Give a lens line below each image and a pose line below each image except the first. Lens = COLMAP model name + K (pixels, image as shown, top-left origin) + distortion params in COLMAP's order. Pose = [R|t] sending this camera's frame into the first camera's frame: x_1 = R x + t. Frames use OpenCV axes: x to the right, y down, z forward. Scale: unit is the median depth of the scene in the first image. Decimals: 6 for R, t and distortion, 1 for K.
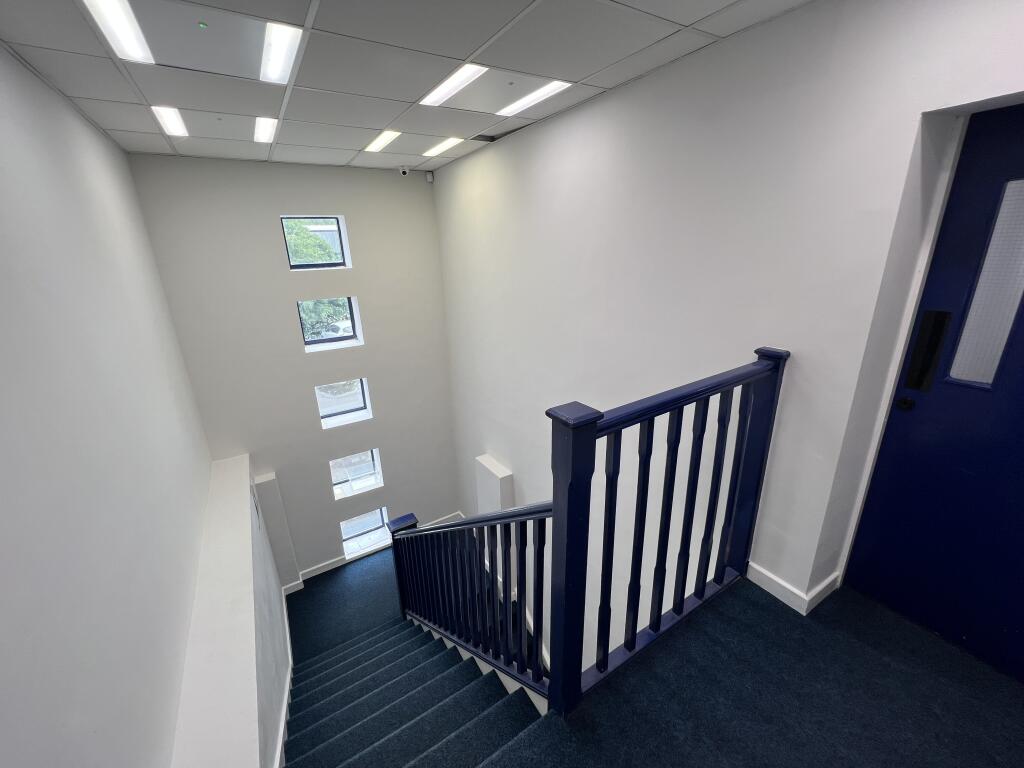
lens RADIAL K [[414.2, 0, 508.7], [0, 414.2, 382.6], [0, 0, 1]] dist [0.002256, 0.000124]
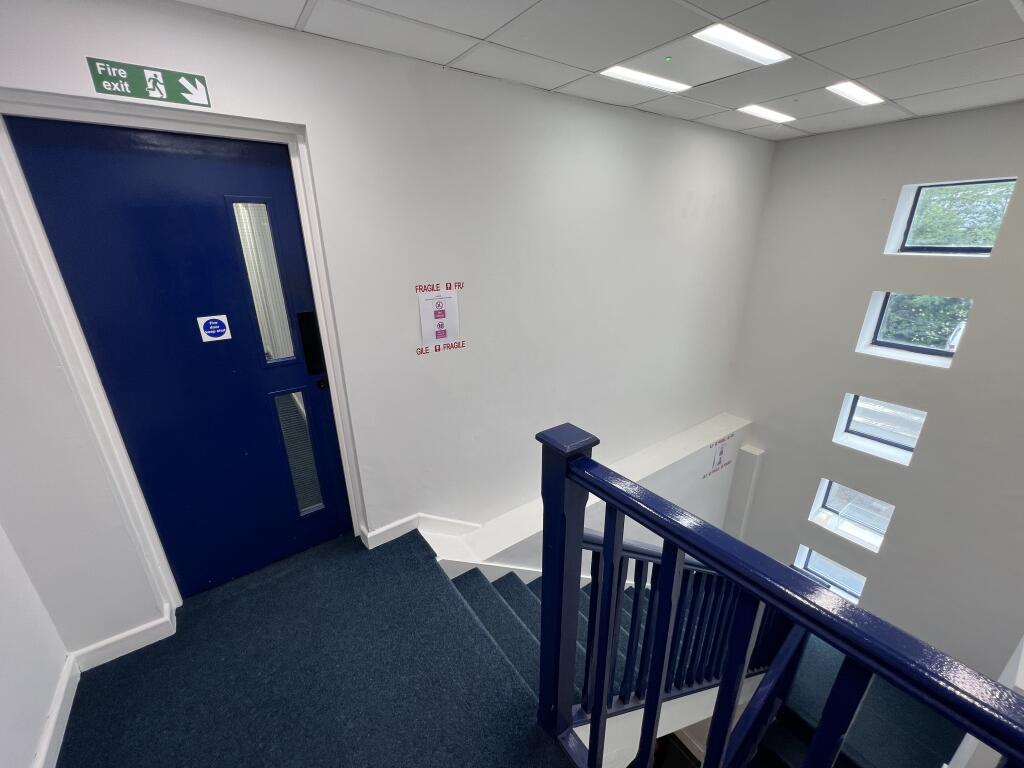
lens RADIAL K [[414.2, 0, 509.4], [0, 414.2, 381.5], [0, 0, 1]] dist [0.002256, 0.000124]
pose [[0.055606, 0.370654, -0.927105, 0.275660], [-0.303778, 0.890802, 0.337920, -0.088031], [0.951119, 0.262844, 0.162131, 0.202958]]
